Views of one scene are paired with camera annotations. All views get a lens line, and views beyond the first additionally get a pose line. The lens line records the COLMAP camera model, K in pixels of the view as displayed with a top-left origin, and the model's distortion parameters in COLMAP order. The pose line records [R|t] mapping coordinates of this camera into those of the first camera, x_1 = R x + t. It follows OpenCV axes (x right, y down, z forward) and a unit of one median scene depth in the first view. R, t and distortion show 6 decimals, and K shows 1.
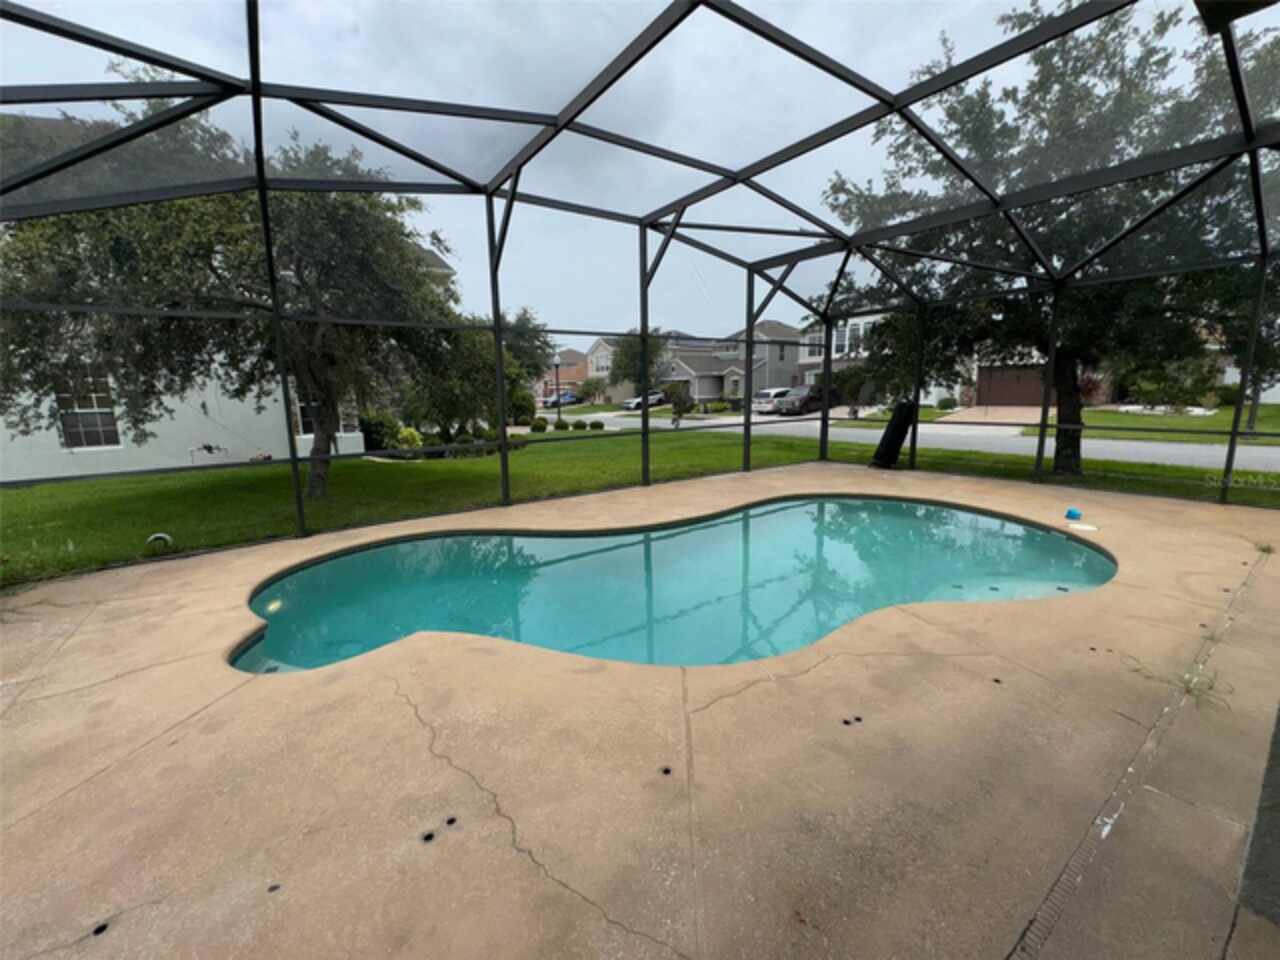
lens RADIAL K [[514.0, 0, 638.5], [0, 514.0, 478.5], [0, 0, 1]] dist [-0.001566, 0.001174]
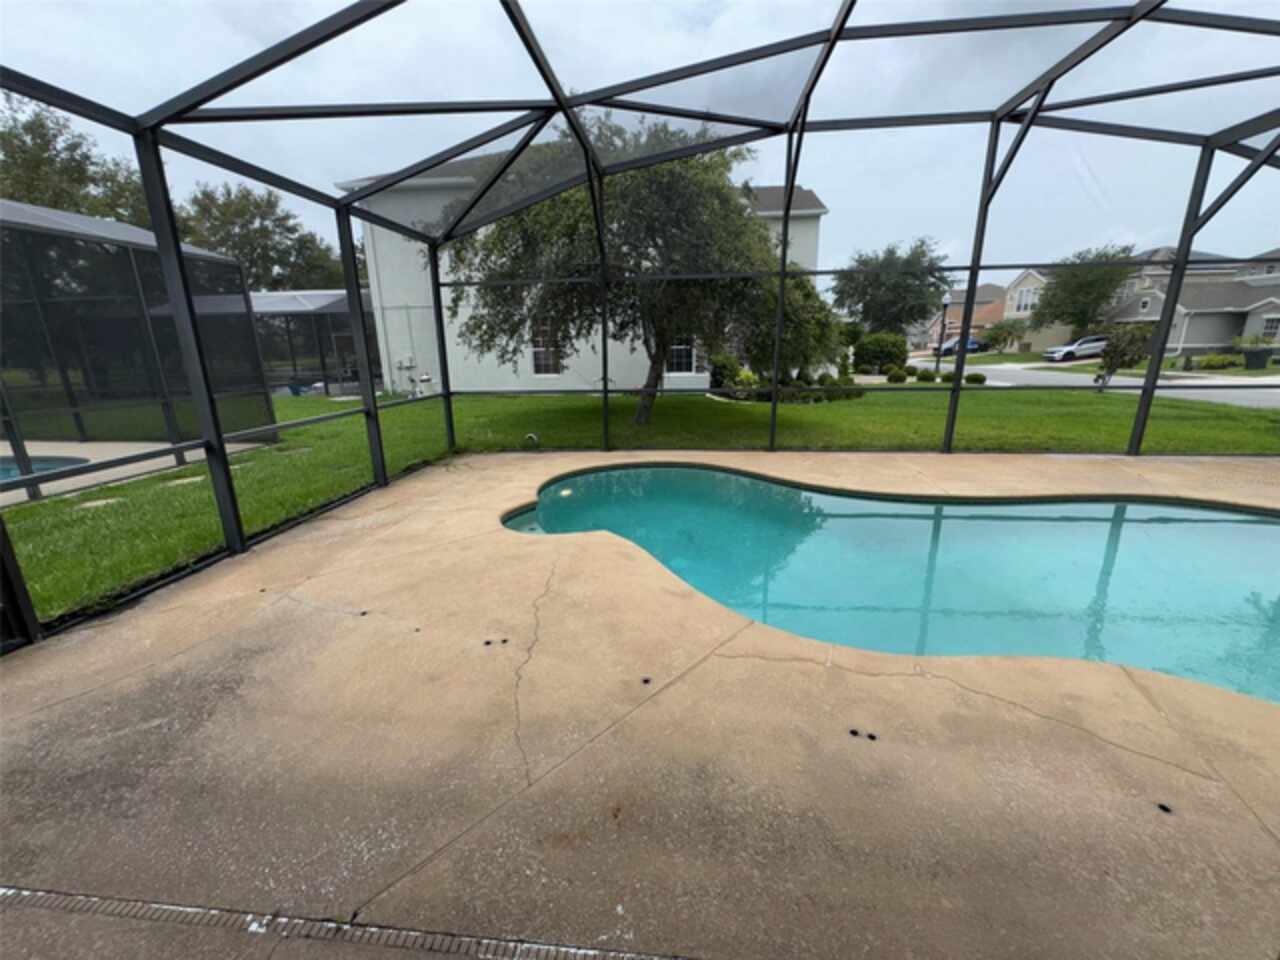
lens RADIAL K [[514.0, 0, 636.8], [0, 514.0, 477.7], [0, 0, 1]] dist [-0.001566, 0.001174]
pose [[0.754198, 0.176736, -0.632416, 0.161729], [-0.111742, 0.983595, 0.141618, -0.008226], [0.647070, -0.036140, 0.761574, 0.031617]]
